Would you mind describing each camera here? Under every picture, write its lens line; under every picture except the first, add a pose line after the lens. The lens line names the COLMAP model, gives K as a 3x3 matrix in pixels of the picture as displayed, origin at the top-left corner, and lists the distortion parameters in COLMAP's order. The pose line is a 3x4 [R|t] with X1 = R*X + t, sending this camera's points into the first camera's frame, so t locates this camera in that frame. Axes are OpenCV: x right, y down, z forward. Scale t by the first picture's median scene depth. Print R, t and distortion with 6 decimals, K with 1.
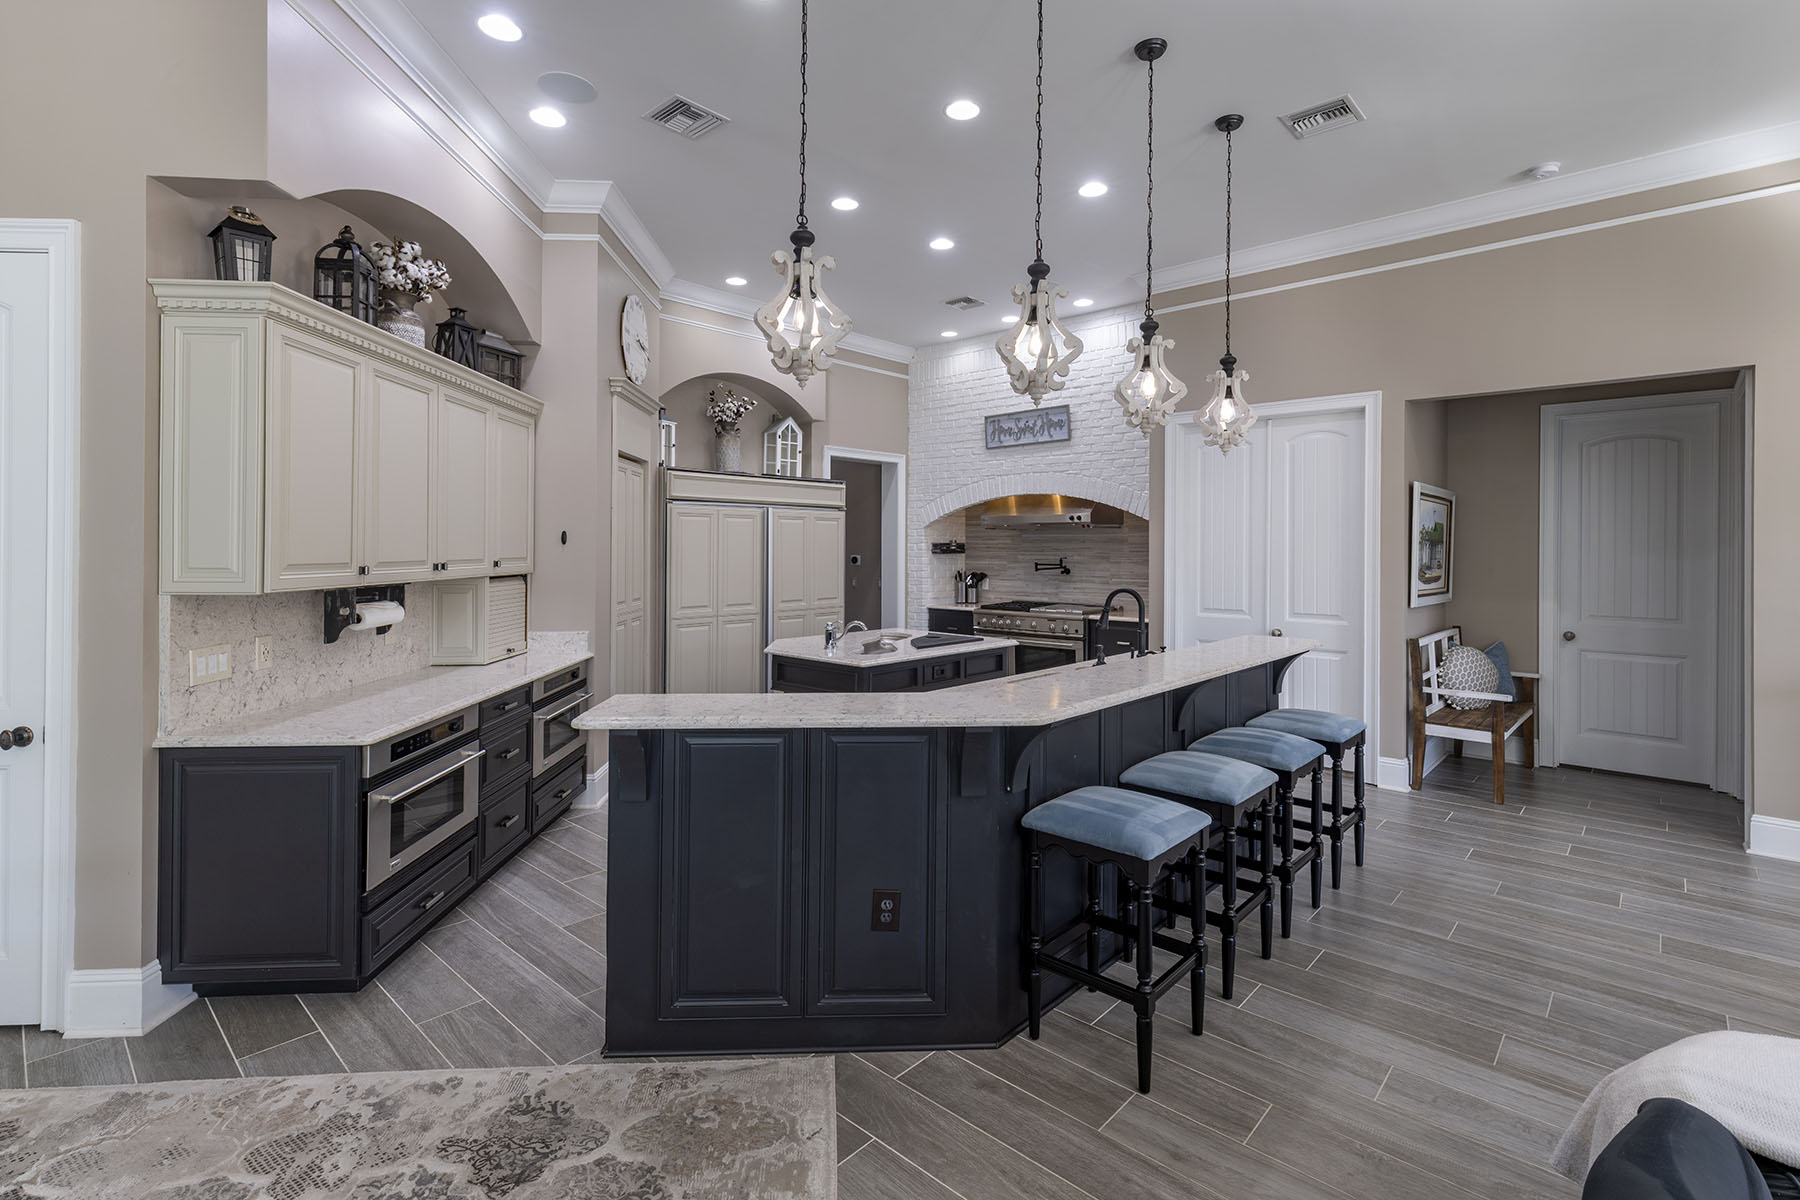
lens RADIAL K [[833.3, 0, 893.8], [0, 833.3, 545.4], [0, 0, 1]] dist [0.003933, 0.000204]
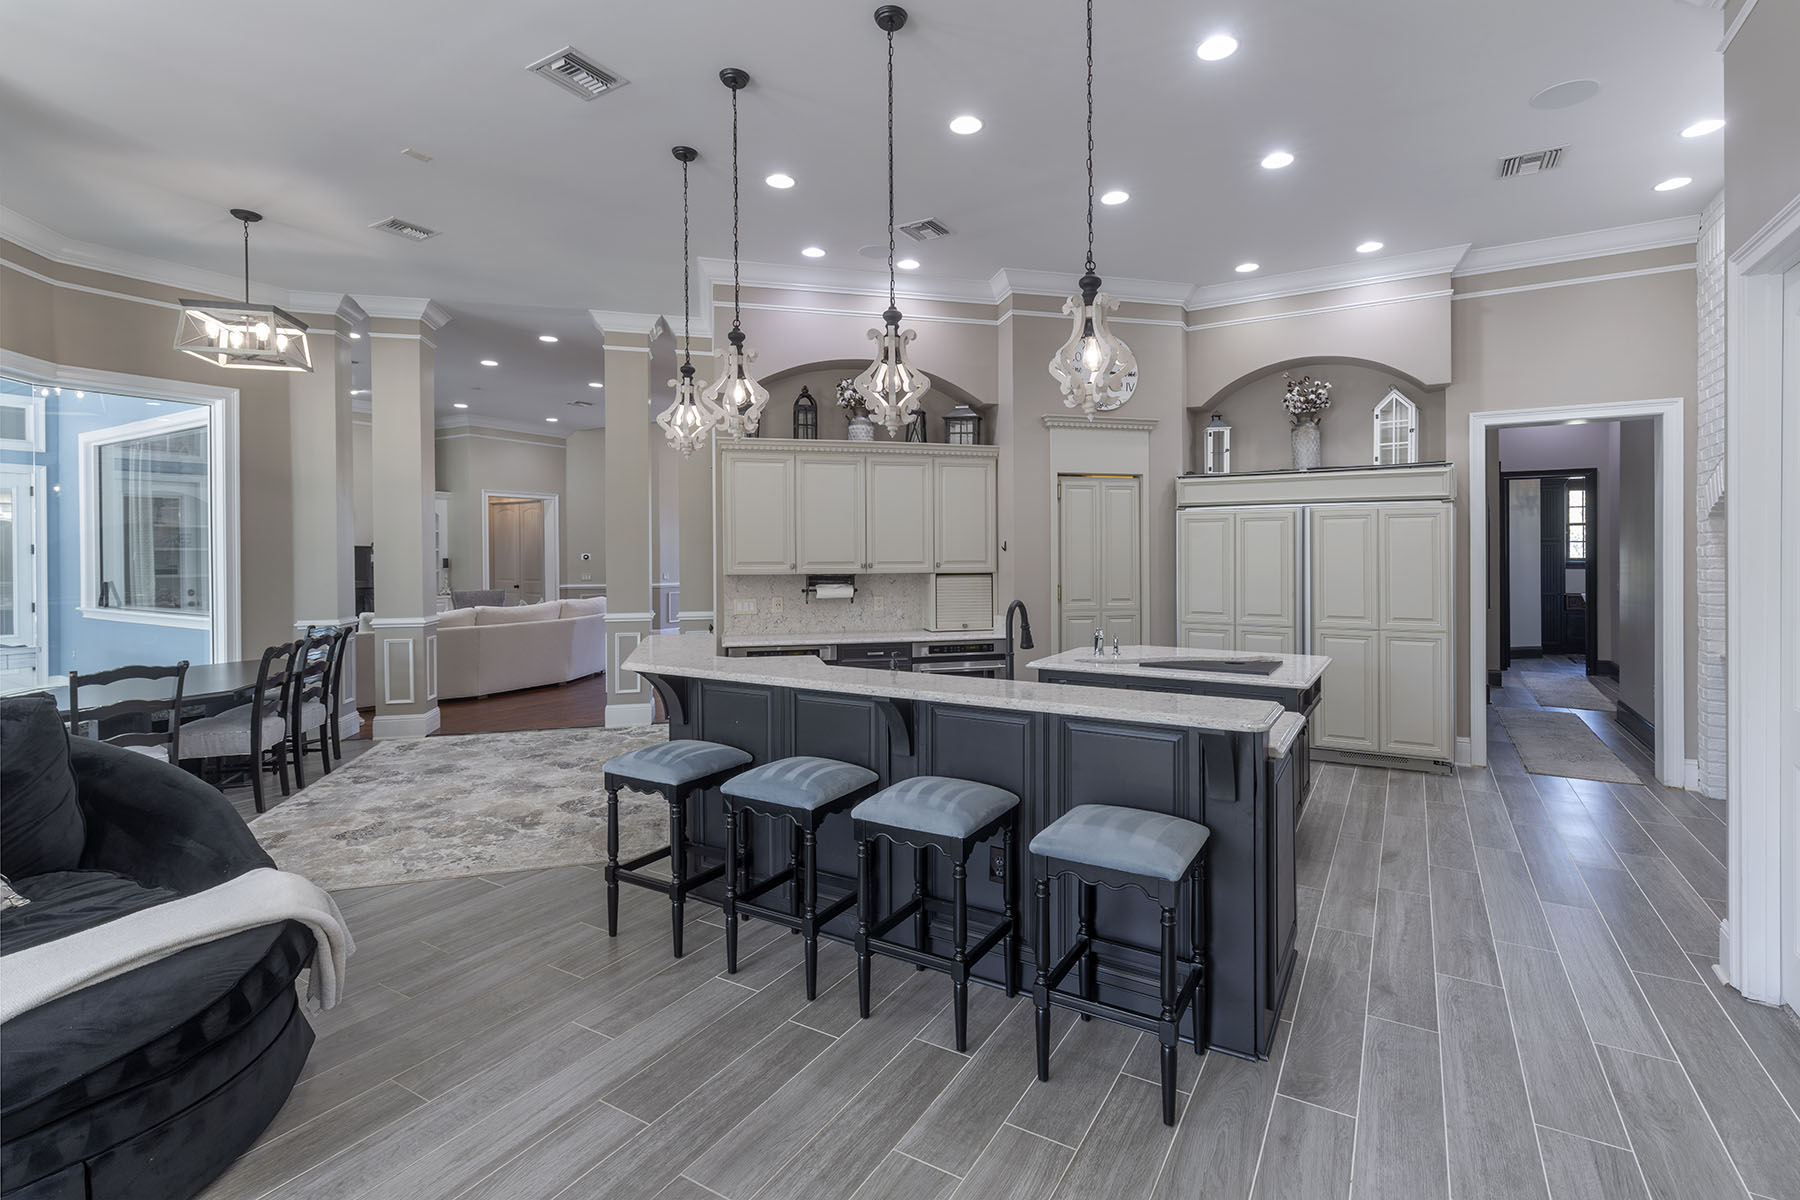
lens RADIAL K [[833.3, 0, 901.5], [0, 833.3, 558.2], [0, 0, 1]] dist [0.003933, 0.000204]
pose [[0.195849, 0.000571, -0.980634, 0.652305], [0.002900, 0.999995, 0.001162, 0.005657], [0.980630, -0.003072, 0.195846, 0.441652]]
